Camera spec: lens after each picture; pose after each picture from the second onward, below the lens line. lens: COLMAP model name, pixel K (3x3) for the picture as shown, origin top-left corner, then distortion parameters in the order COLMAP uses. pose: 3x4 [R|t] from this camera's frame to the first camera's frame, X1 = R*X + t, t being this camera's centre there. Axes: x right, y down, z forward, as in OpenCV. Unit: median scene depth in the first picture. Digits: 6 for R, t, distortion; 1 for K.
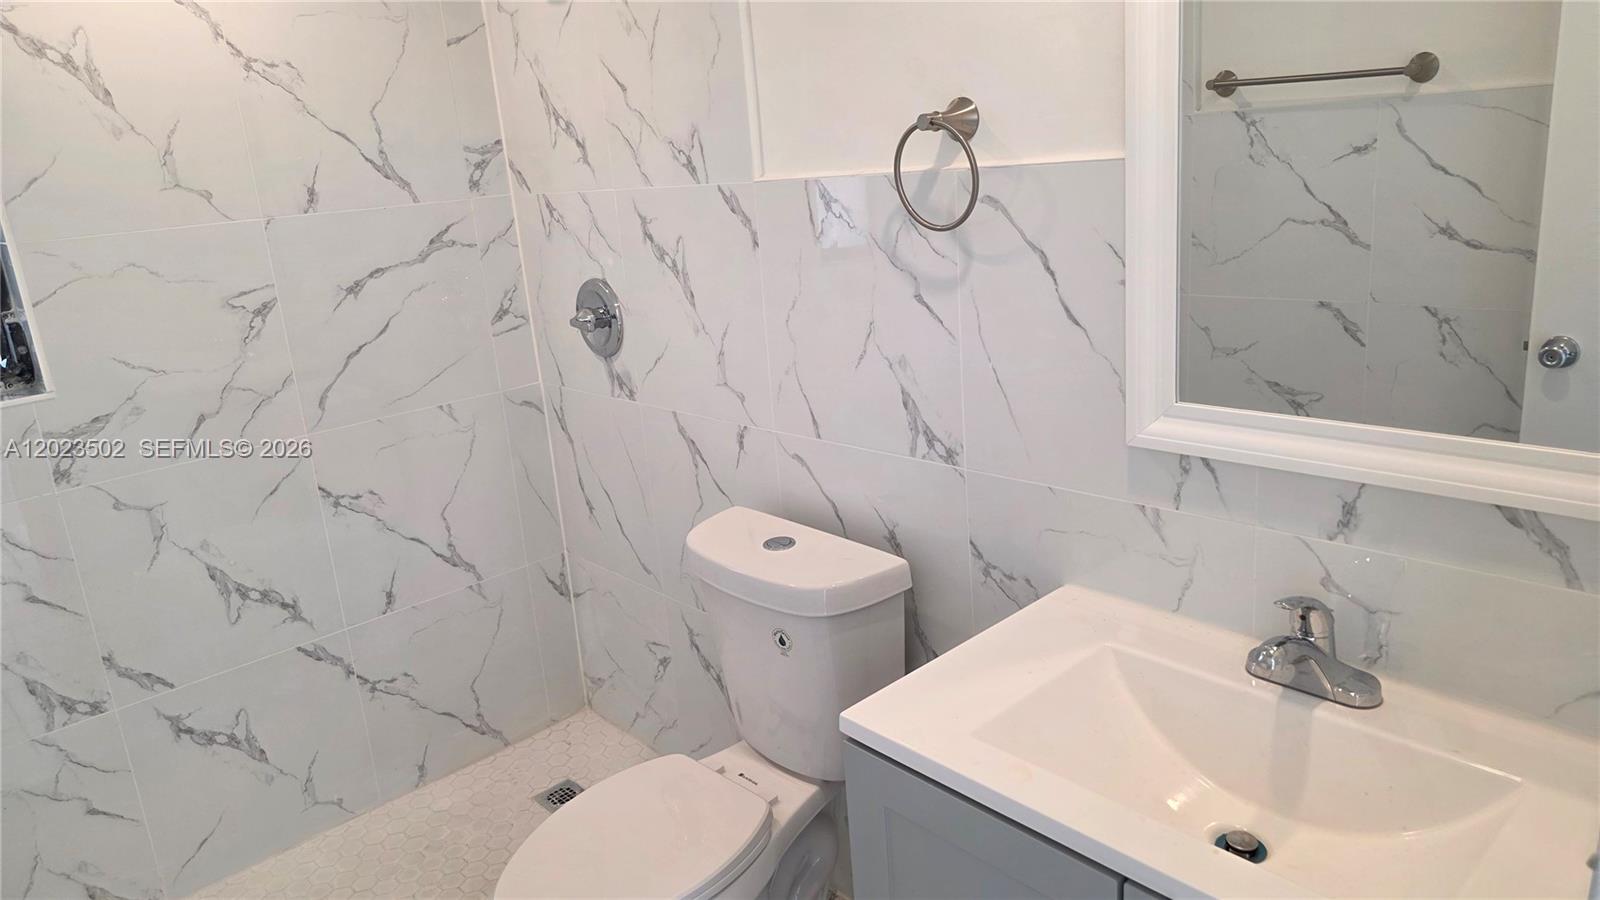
lens RADIAL K [[1071.9, 0, 790.5], [0, 1071.9, 439.5], [0, 0, 1]] dist [0.067035, -0.066606]
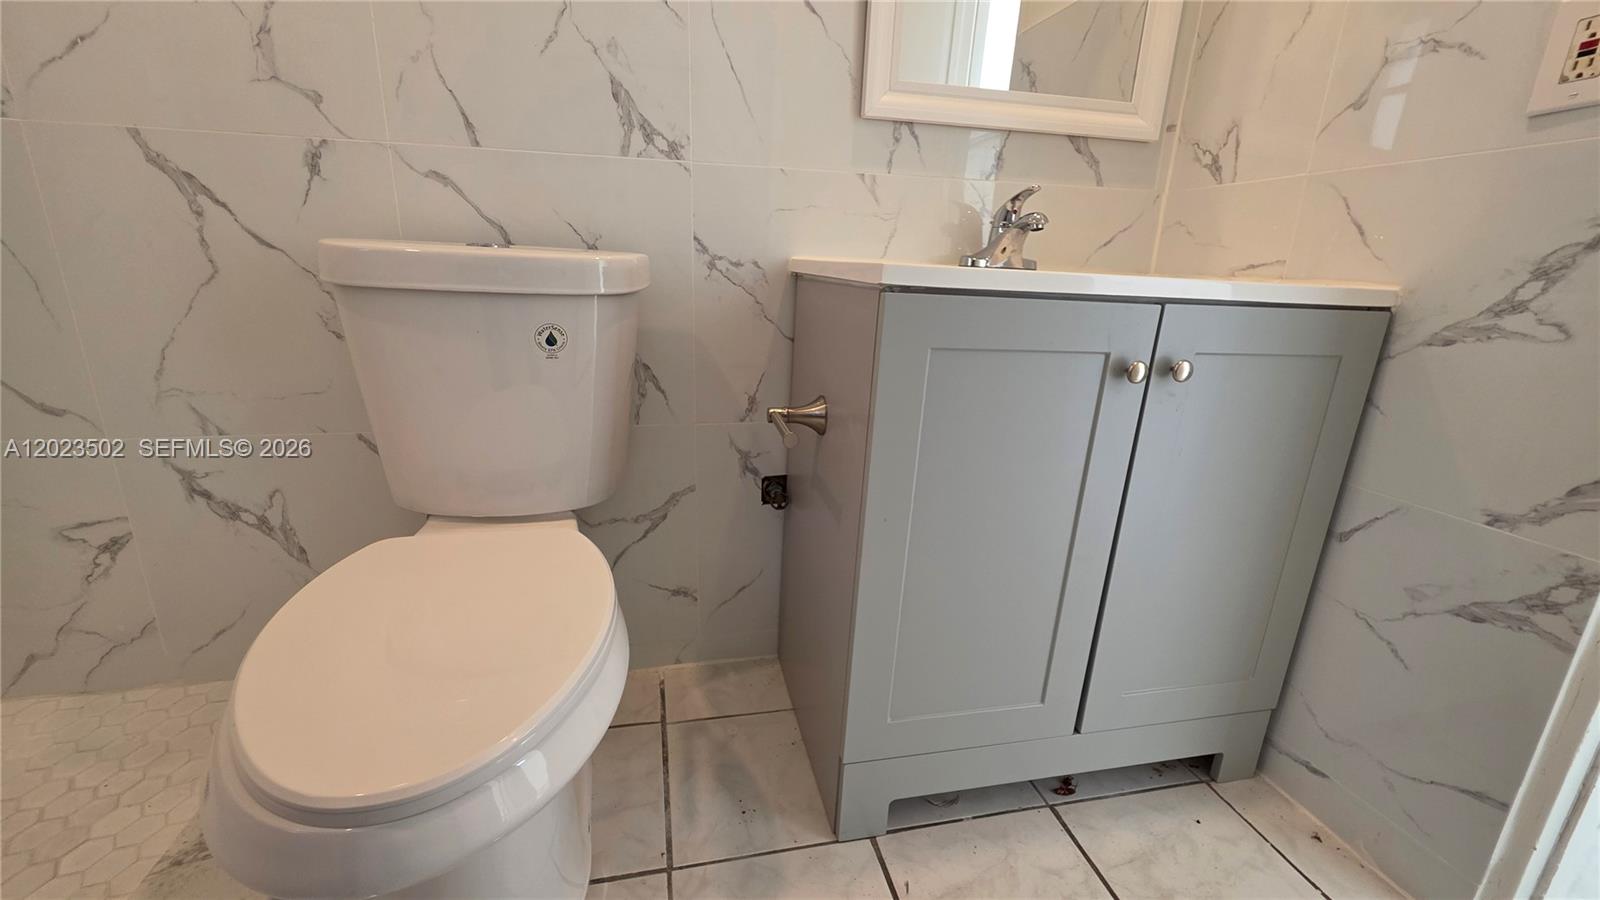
lens RADIAL K [[643.0, 0, 798.4], [0, 643.0, 438.9], [0, 0, 1]] dist [0.003907, -0.000688]
pose [[0.488314, -0.137737, 0.861729, -0.314158], [0.158217, 0.985074, 0.067796, 0.228437], [-0.858205, 0.103235, 0.502818, 0.516549]]
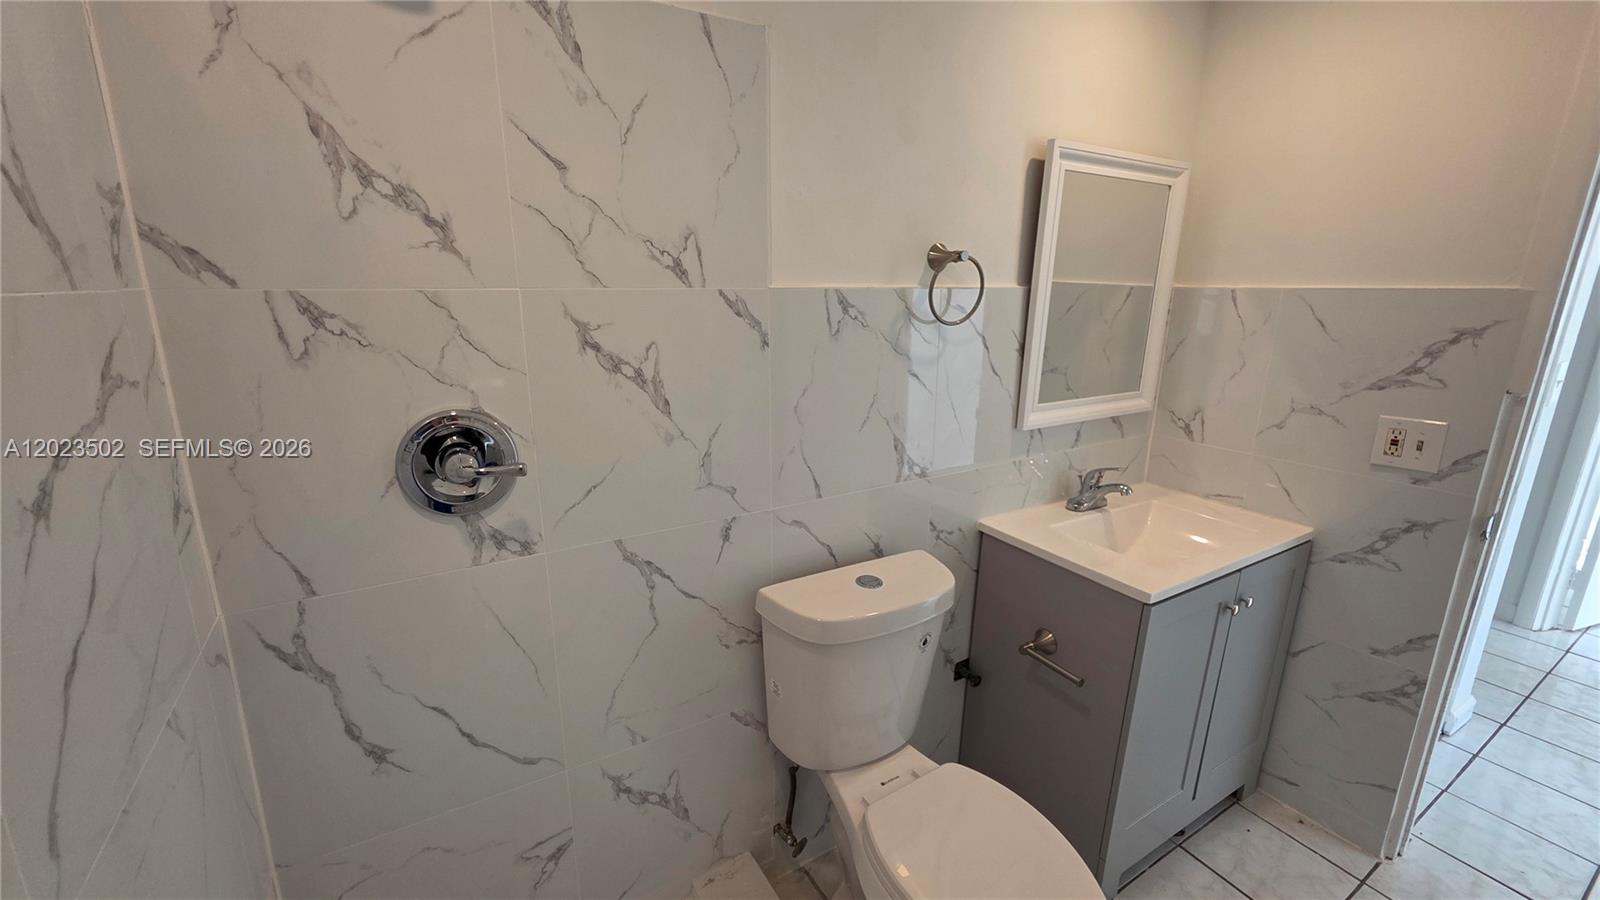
lens RADIAL K [[643.0, 0, 798.2], [0, 643.0, 438.7], [0, 0, 1]] dist [0.003907, -0.000688]
pose [[0.191926, -0.149882, 0.969897, -0.656521], [0.235573, 0.966412, 0.102728, -0.142725], [-0.952717, 0.208765, 0.220788, 0.811268]]
